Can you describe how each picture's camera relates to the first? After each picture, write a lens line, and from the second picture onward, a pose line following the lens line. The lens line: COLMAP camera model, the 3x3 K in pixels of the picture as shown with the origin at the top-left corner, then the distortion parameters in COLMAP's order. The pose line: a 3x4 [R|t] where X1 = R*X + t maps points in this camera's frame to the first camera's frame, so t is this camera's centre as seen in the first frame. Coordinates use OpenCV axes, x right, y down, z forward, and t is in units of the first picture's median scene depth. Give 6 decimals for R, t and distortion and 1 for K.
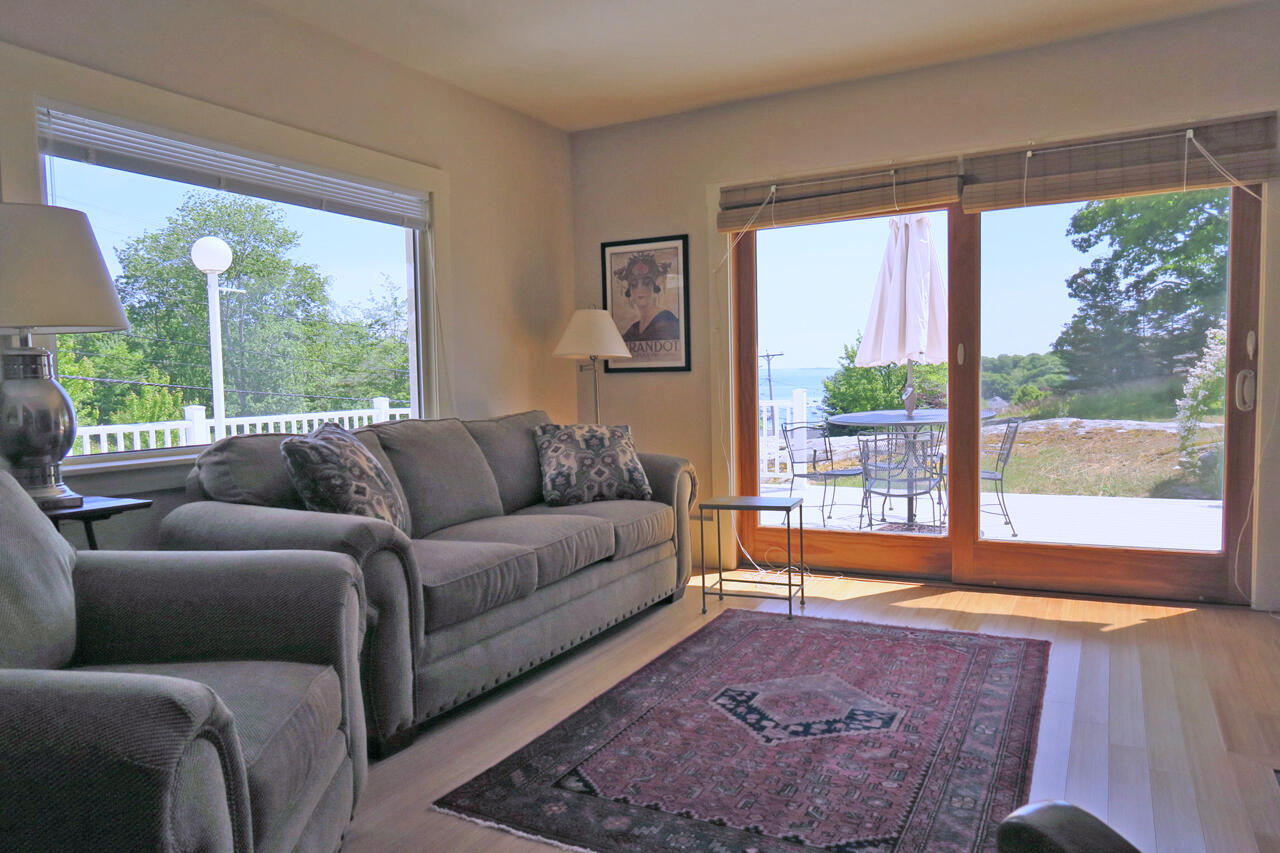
lens RADIAL K [[912.3, 0, 618.5], [0, 912.3, 424.6], [0, 0, 1]] dist [-0.002836, 0.000068]
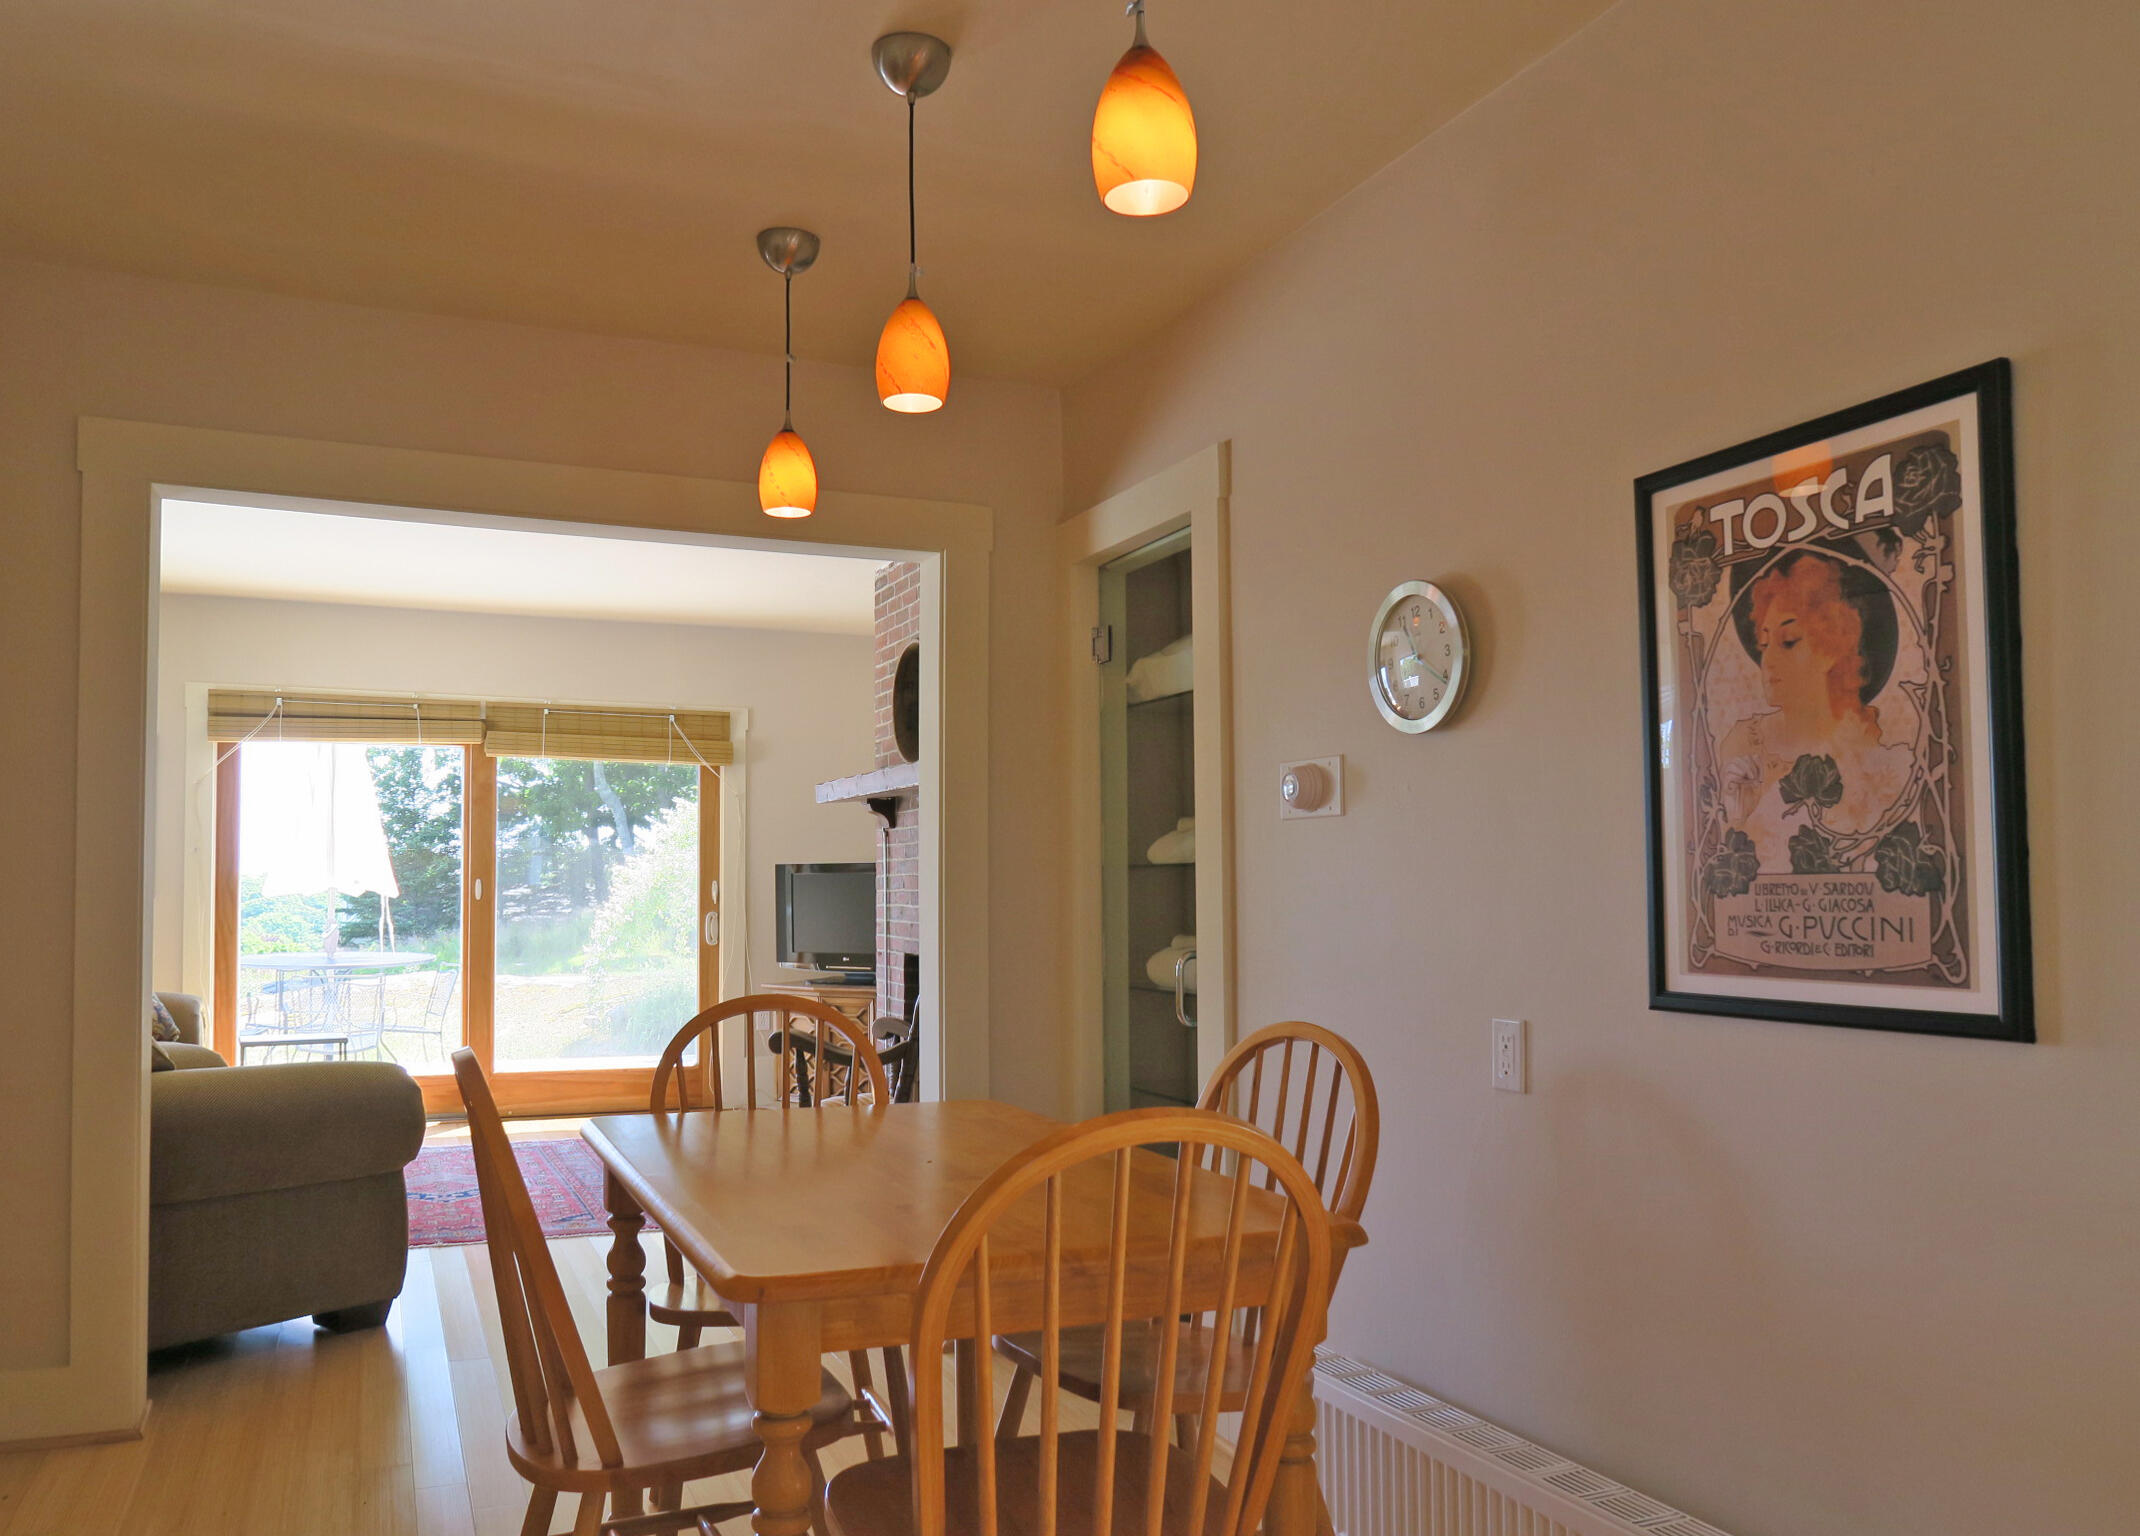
lens RADIAL K [[1692.4, 0, 1067.7], [0, 1692.4, 923.0], [0, 0, 1]] dist [-0.037951, 0.002042]
pose [[0.622693, 0.019711, 0.782218, -0.742339], [0.018656, 0.999024, -0.040025, 0.050825], [-0.782244, 0.039516, 0.621718, -0.745555]]
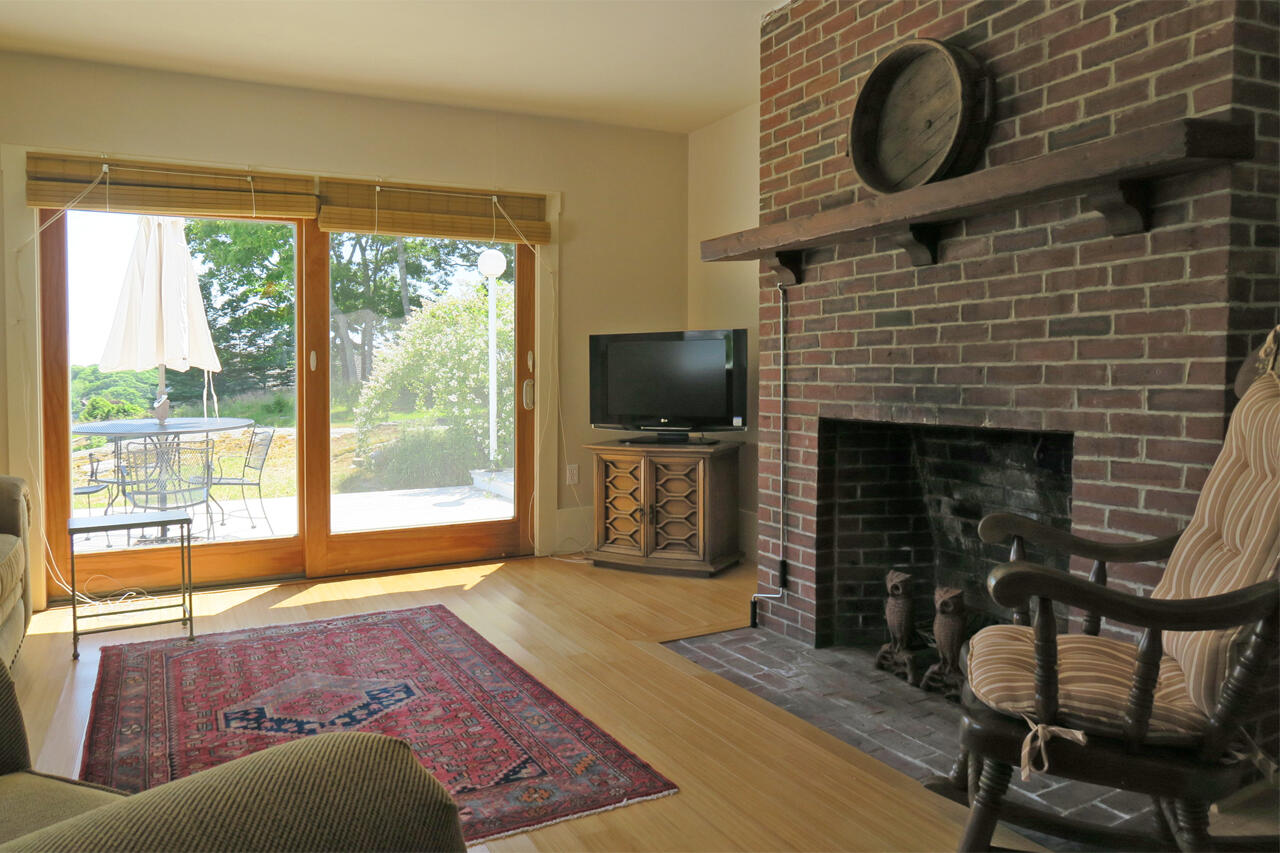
lens RADIAL K [[908.1, 0, 643.6], [0, 908.1, 411.4], [0, 0, 1]] dist [-0.006563, -0.001041]
pose [[0.555457, -0.011490, 0.831466, -0.314937], [0.035760, 0.999310, -0.010079, 0.006372], [-0.830776, 0.035332, 0.555484, 0.098533]]
